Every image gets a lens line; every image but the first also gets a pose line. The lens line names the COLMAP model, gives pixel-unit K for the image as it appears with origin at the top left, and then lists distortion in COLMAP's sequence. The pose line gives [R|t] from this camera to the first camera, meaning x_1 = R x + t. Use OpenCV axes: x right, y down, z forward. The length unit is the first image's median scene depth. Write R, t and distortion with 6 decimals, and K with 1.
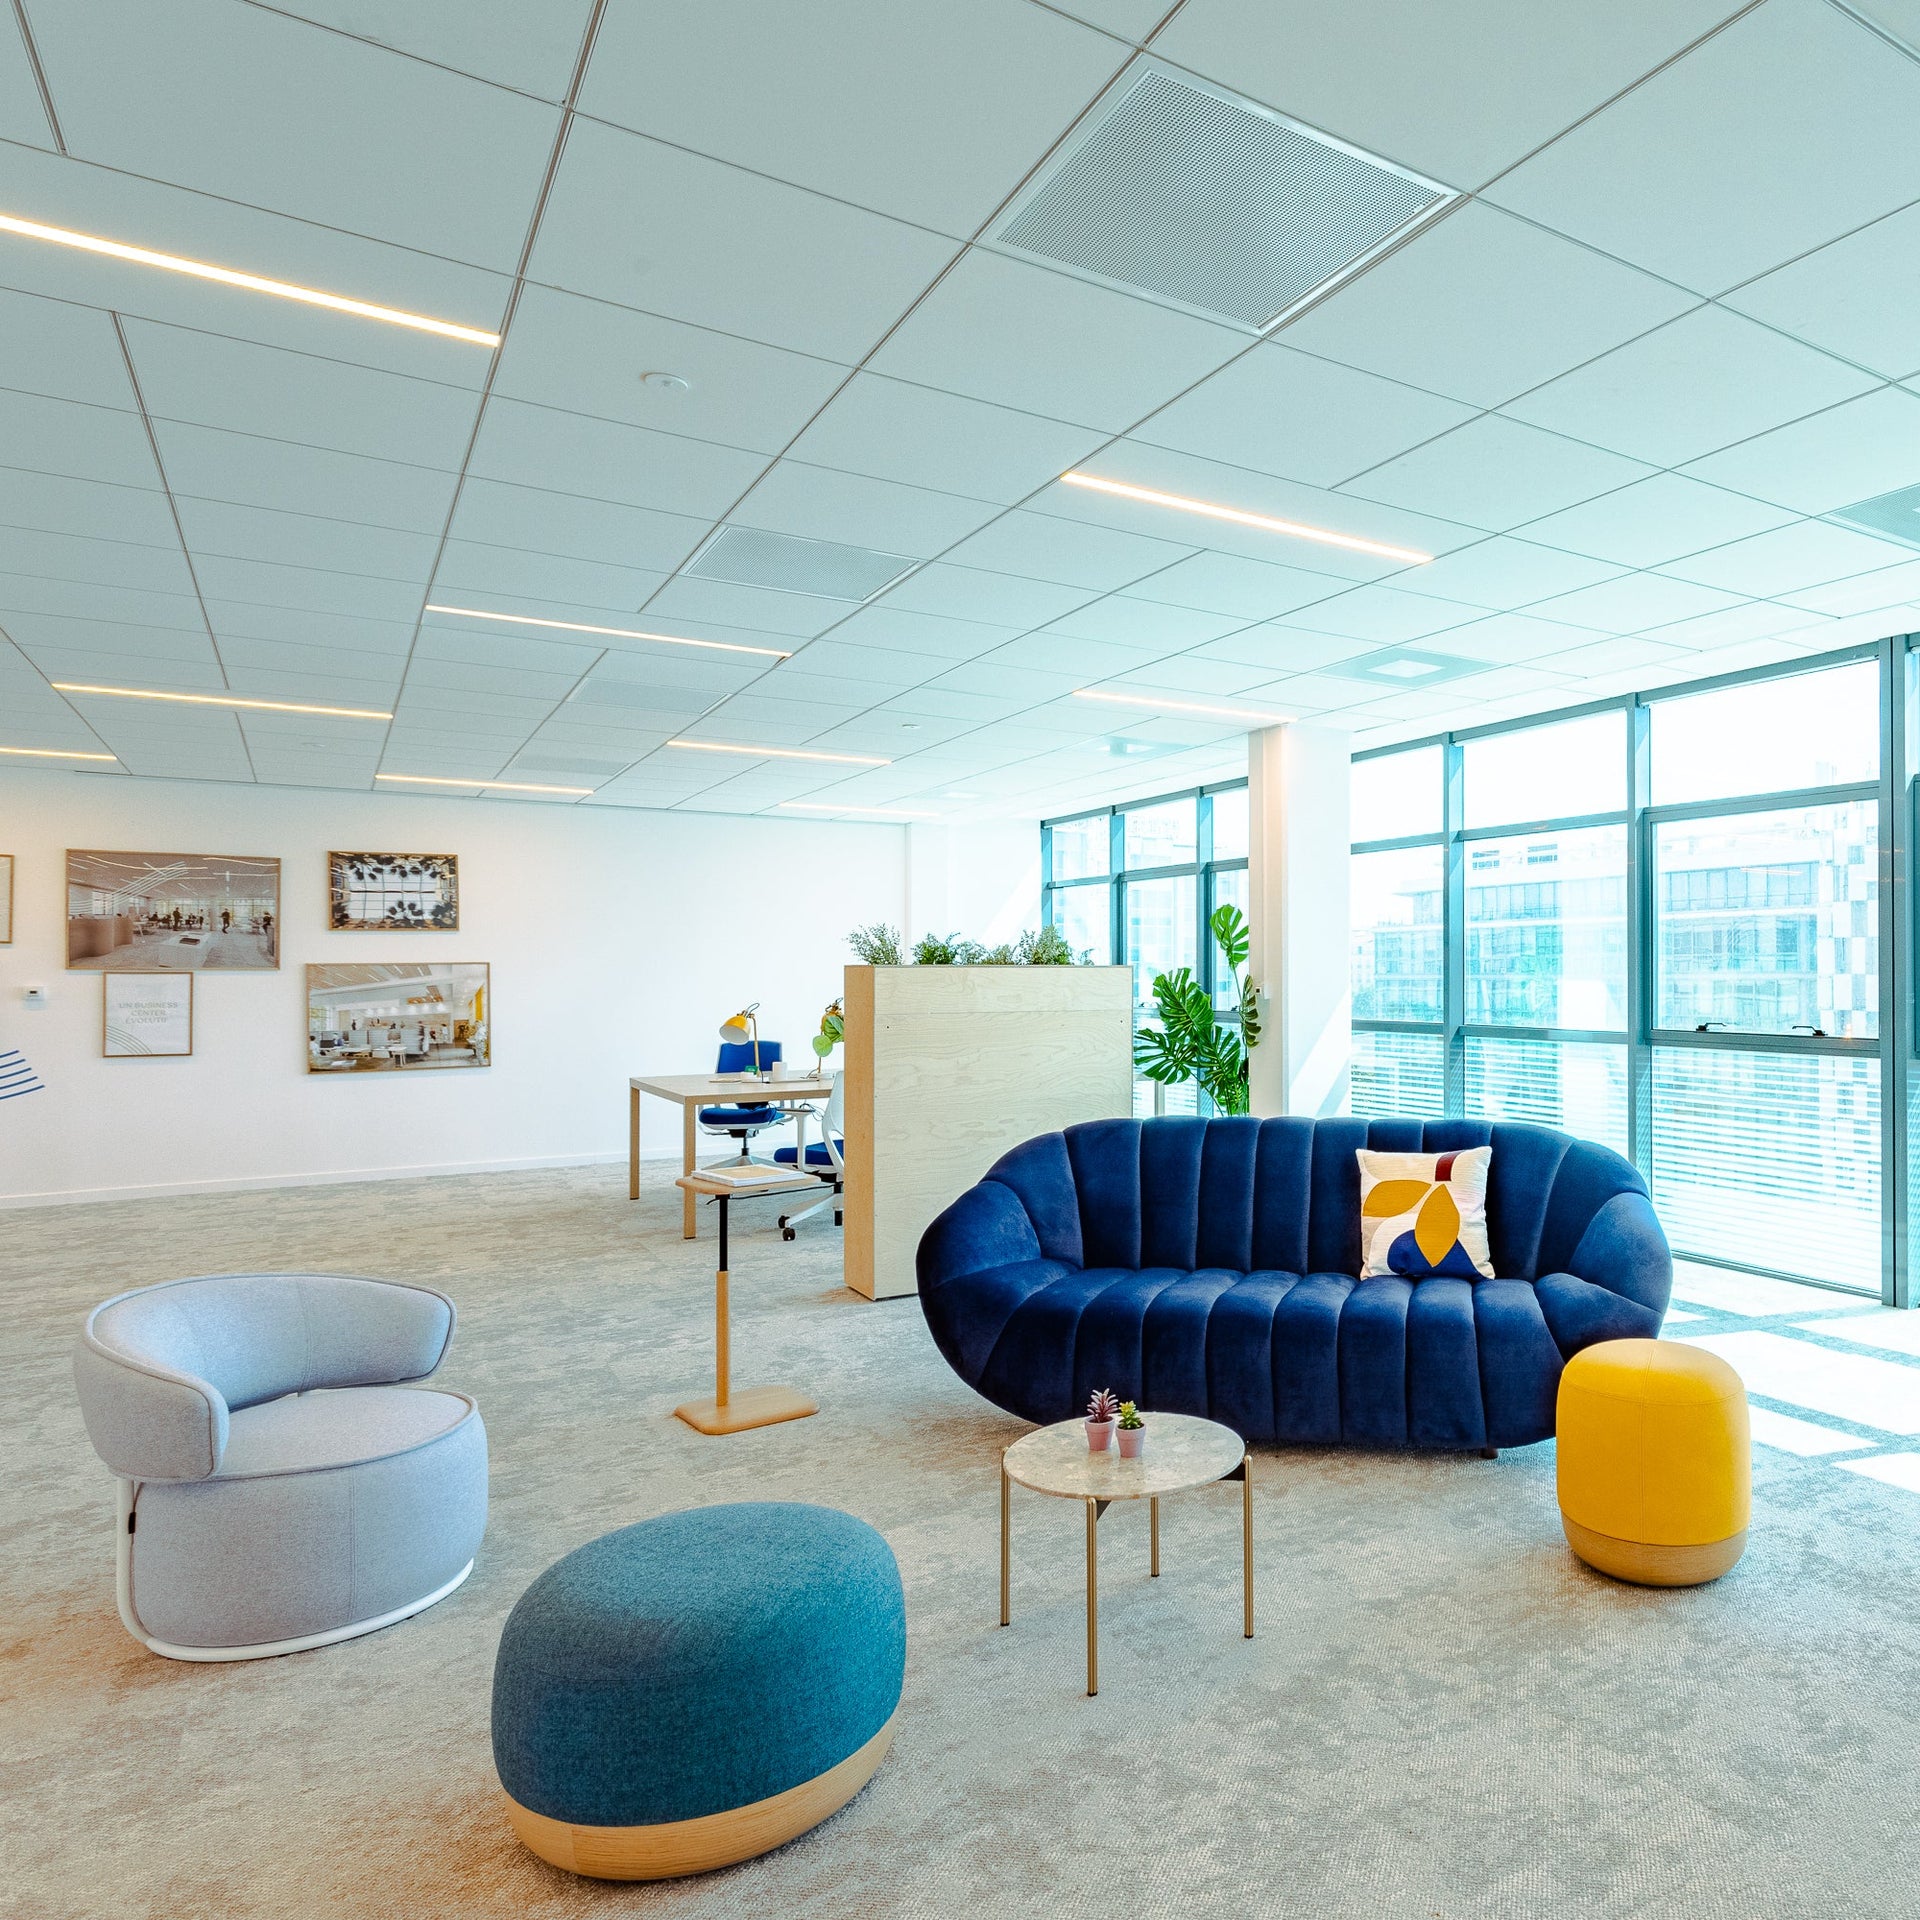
lens RADIAL K [[1384.9, 0, 1326.3], [0, 1384.9, 962.0], [0, 0, 1]] dist [0.003233, -0.000232]
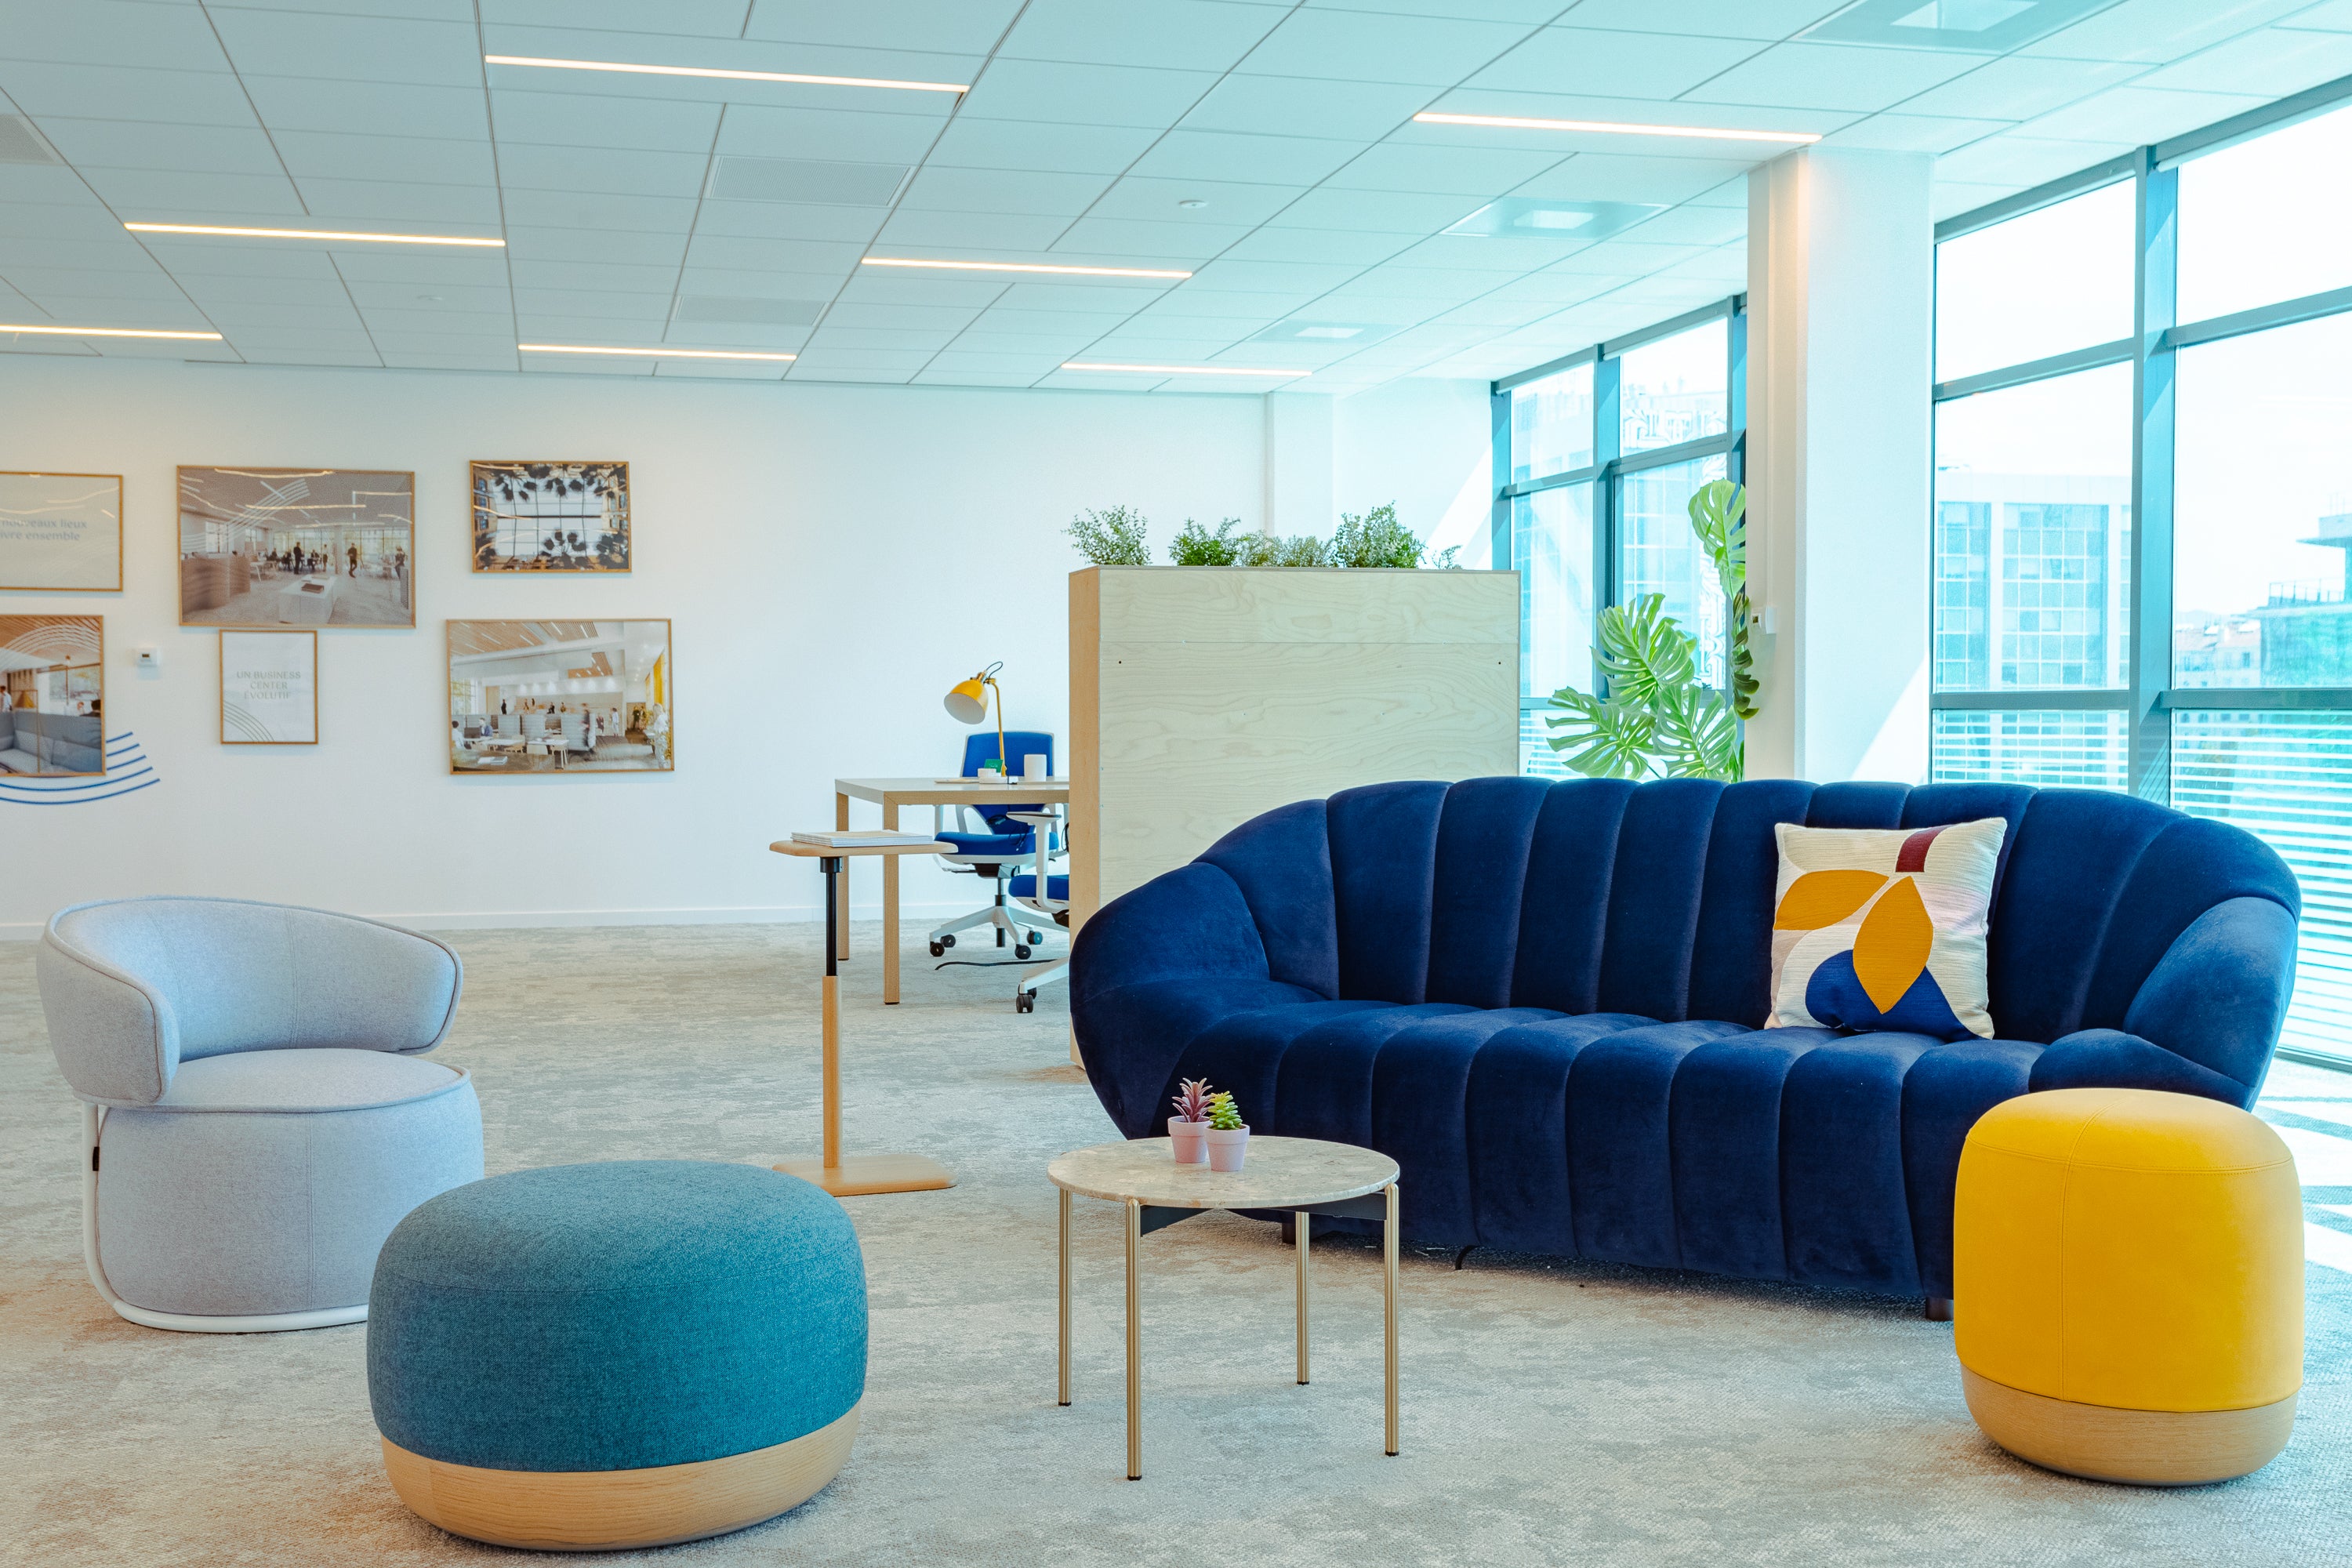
lens RADIAL K [[2474.1, 0, 1176.0], [0, 2474.1, 784.0], [0, 0, 1]] dist [-0.007019, 0.024325]
pose [[0.925819, 0.010709, -0.377815, 0.138514], [0.003608, 0.999303, 0.037164, 0.059101], [0.377950, -0.035770, 0.925135, -0.055411]]
